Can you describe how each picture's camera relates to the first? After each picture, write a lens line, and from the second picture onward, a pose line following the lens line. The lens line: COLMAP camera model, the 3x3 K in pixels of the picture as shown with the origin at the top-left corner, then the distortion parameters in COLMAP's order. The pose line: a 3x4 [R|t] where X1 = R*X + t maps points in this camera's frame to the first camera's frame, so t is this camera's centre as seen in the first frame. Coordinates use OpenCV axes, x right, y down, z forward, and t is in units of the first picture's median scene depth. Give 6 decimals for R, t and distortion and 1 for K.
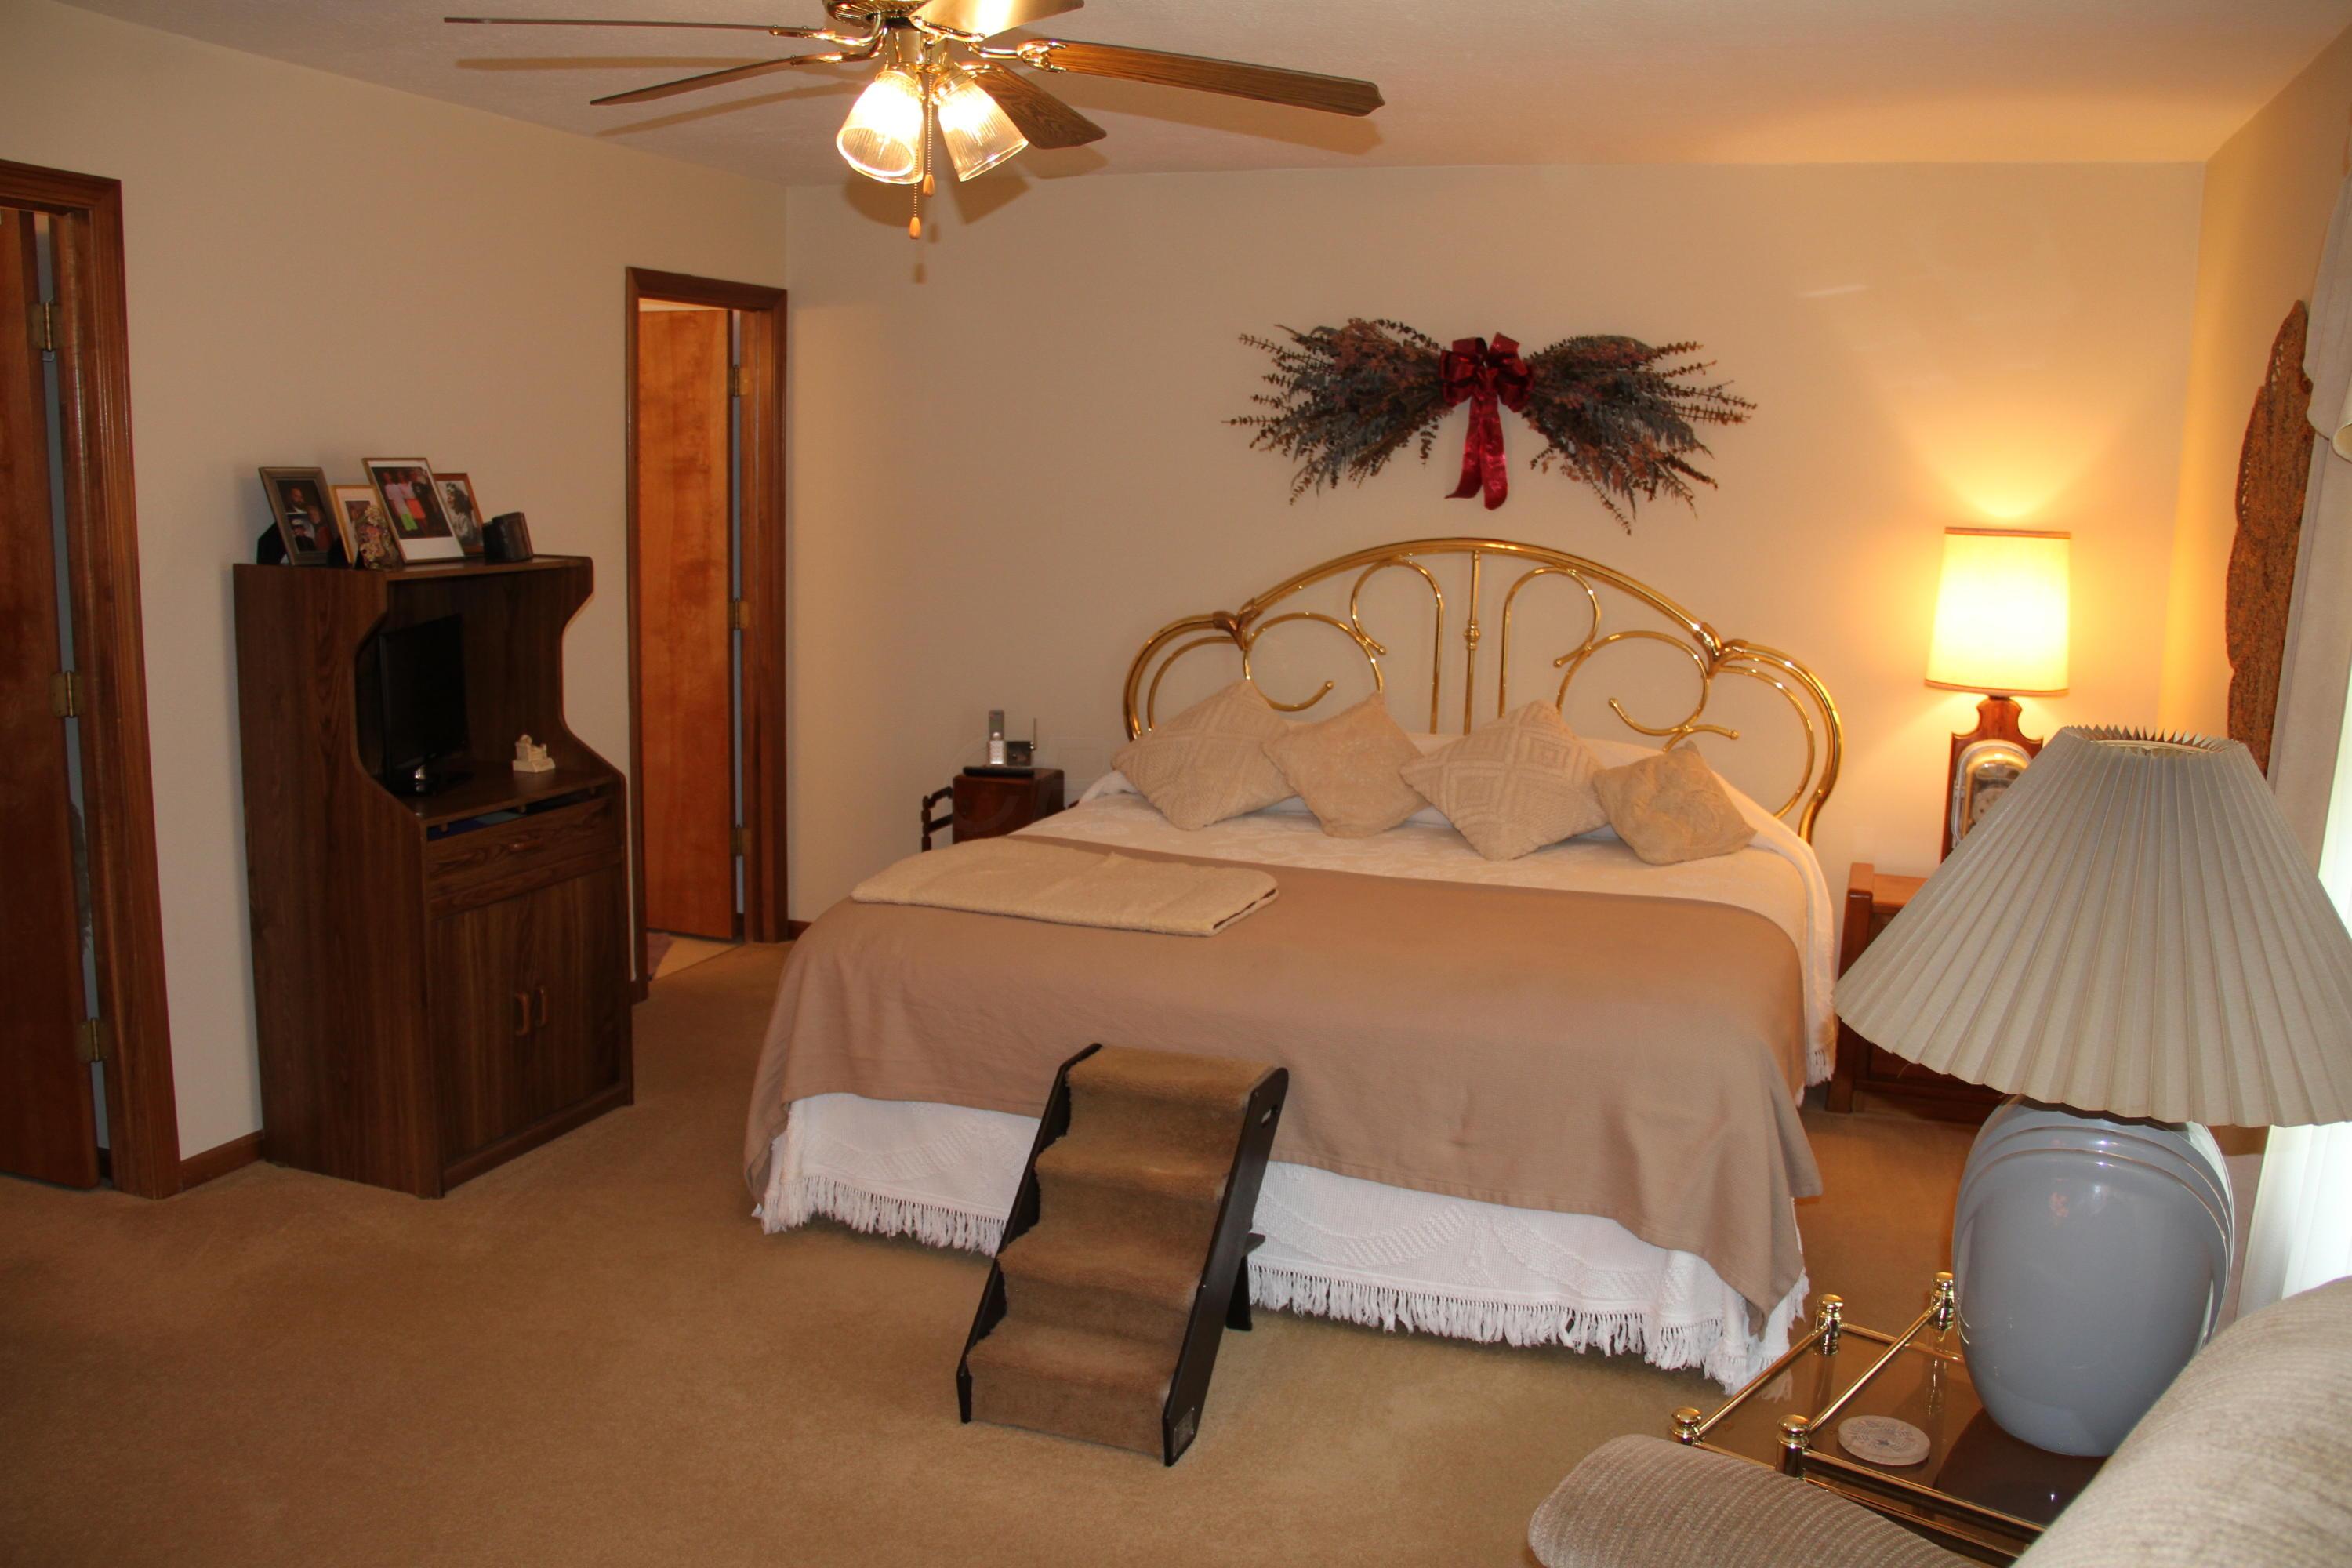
lens RADIAL K [[1915.7, 0, 1176.0], [0, 1915.7, 784.0], [0, 0, 1]] dist [-0.184183, 0.151254]
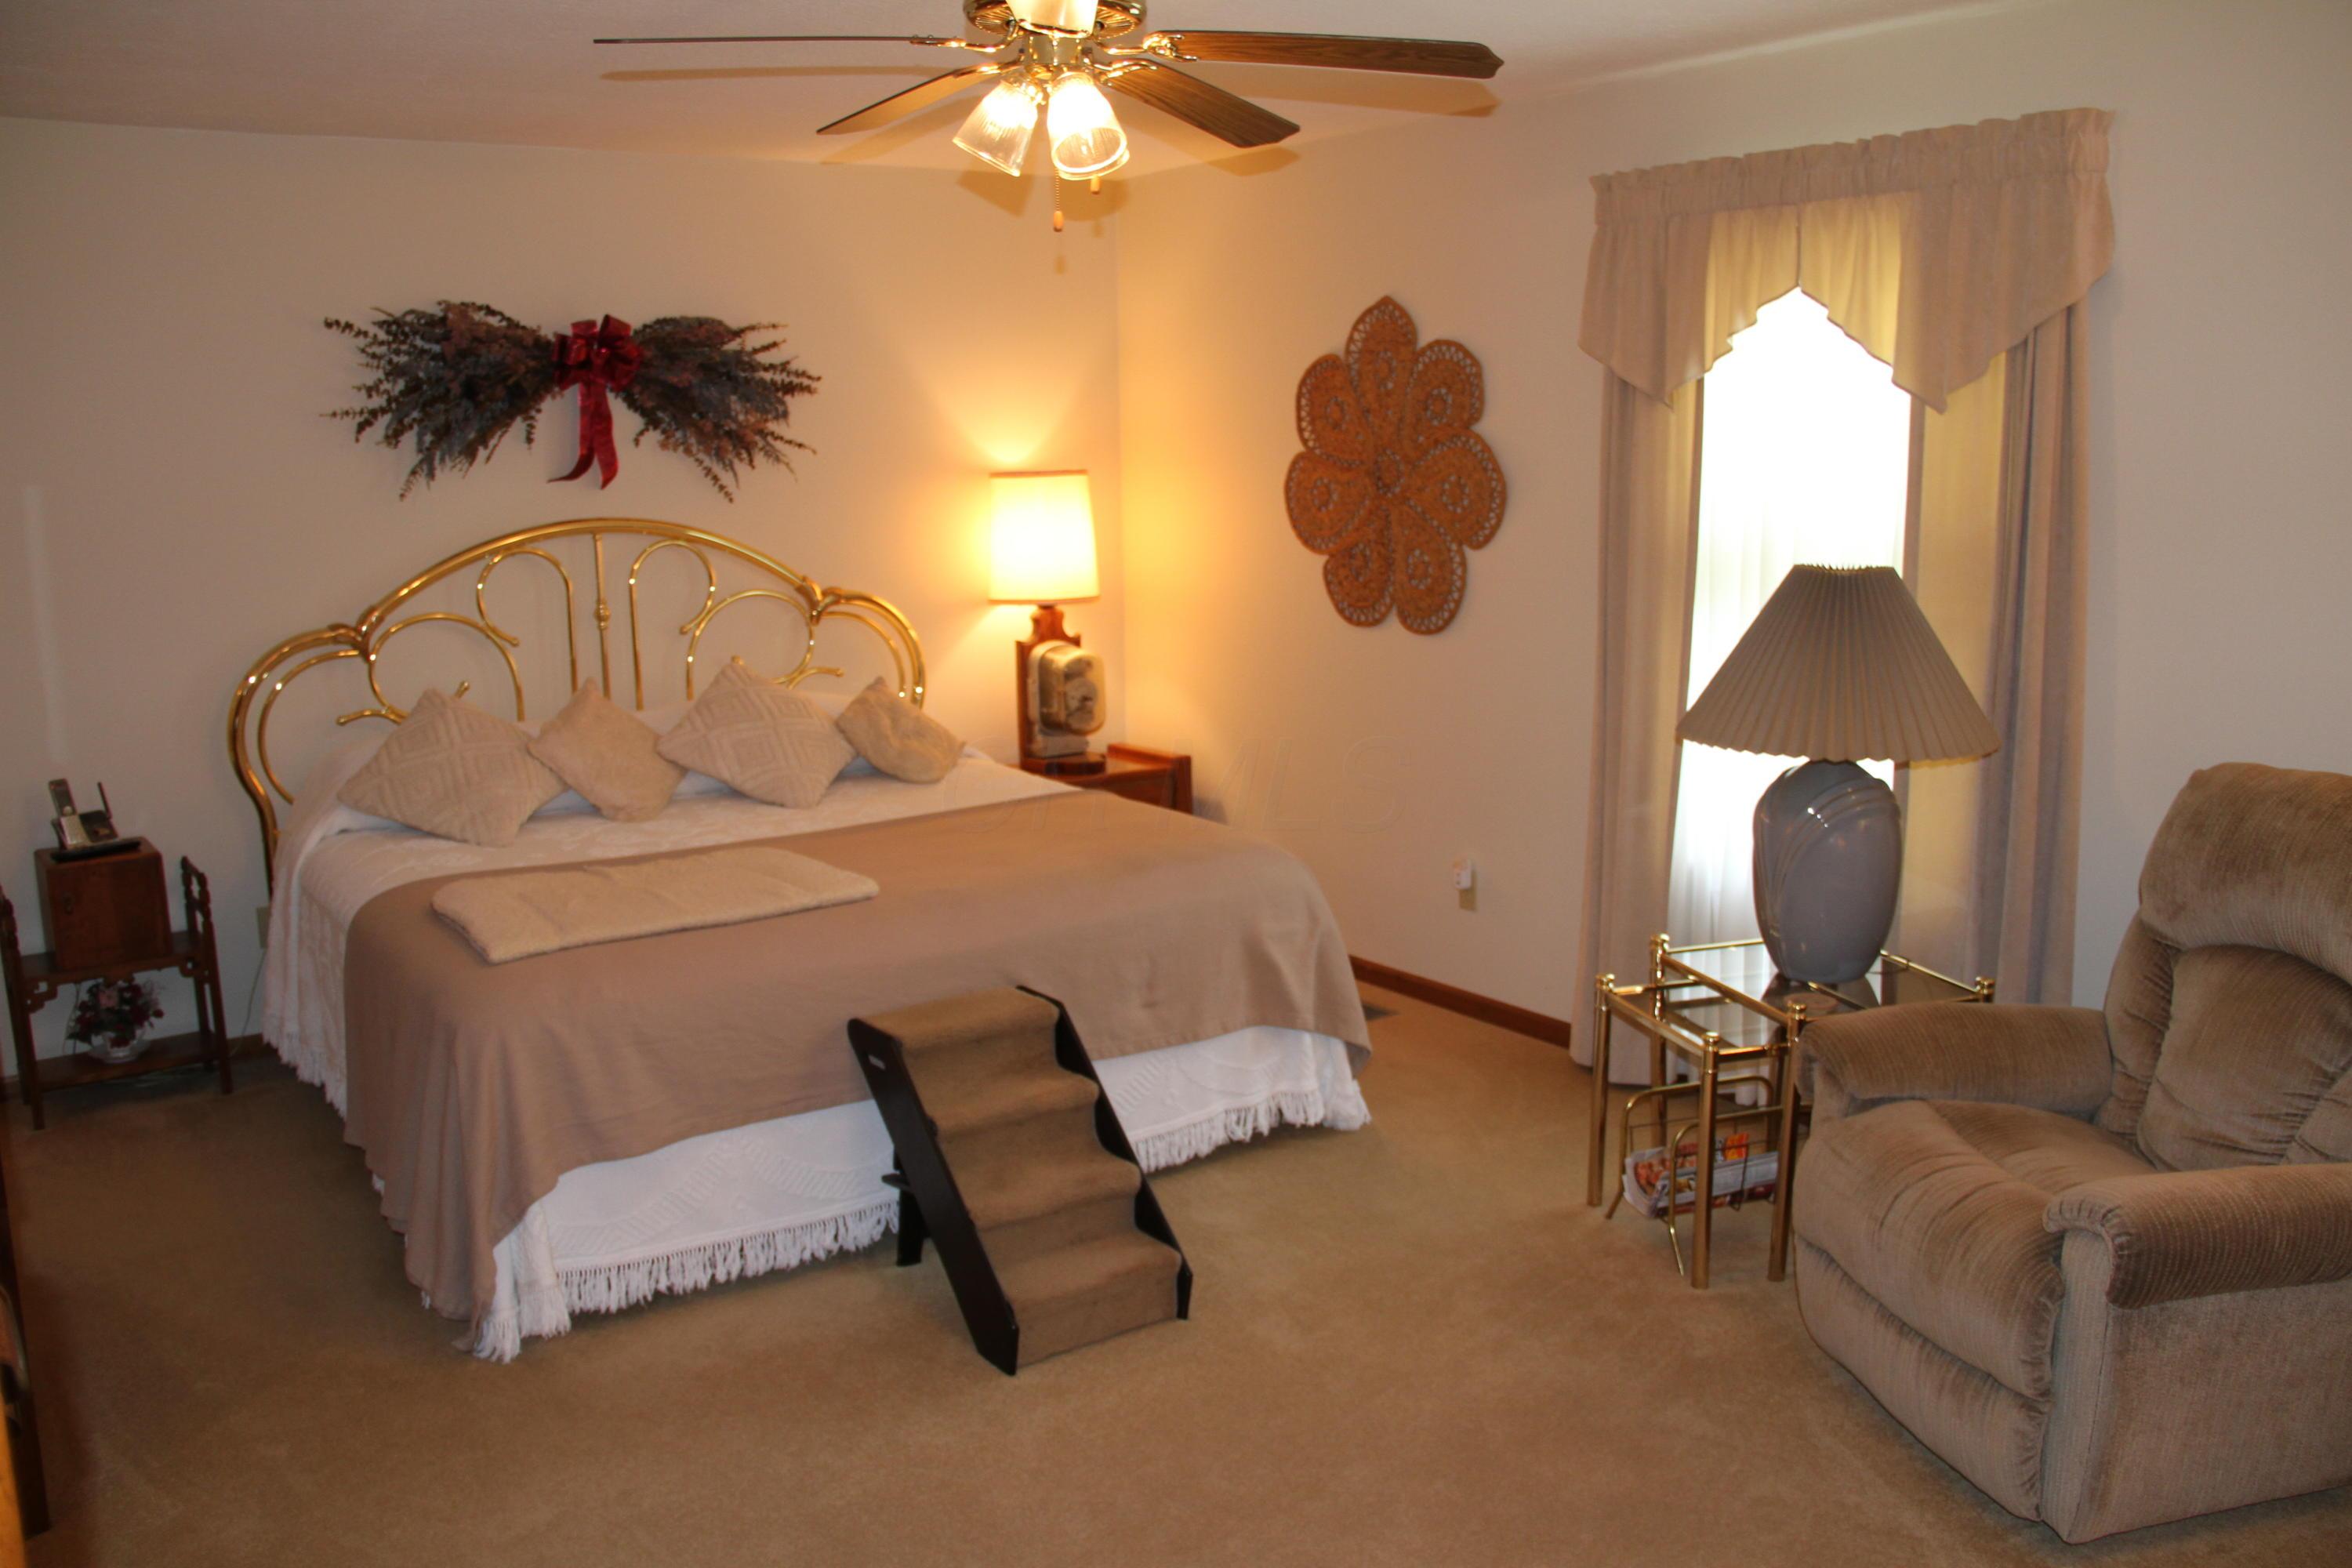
lens RADIAL K [[1915.7, 0, 1176.0], [0, 1915.7, 784.0], [0, 0, 1]] dist [-0.184183, 0.151254]
pose [[0.573998, -0.178488, 0.799167, -0.508435], [0.164560, 0.981188, 0.100946, -0.042349], [-0.802151, 0.073568, 0.592572, 0.176294]]
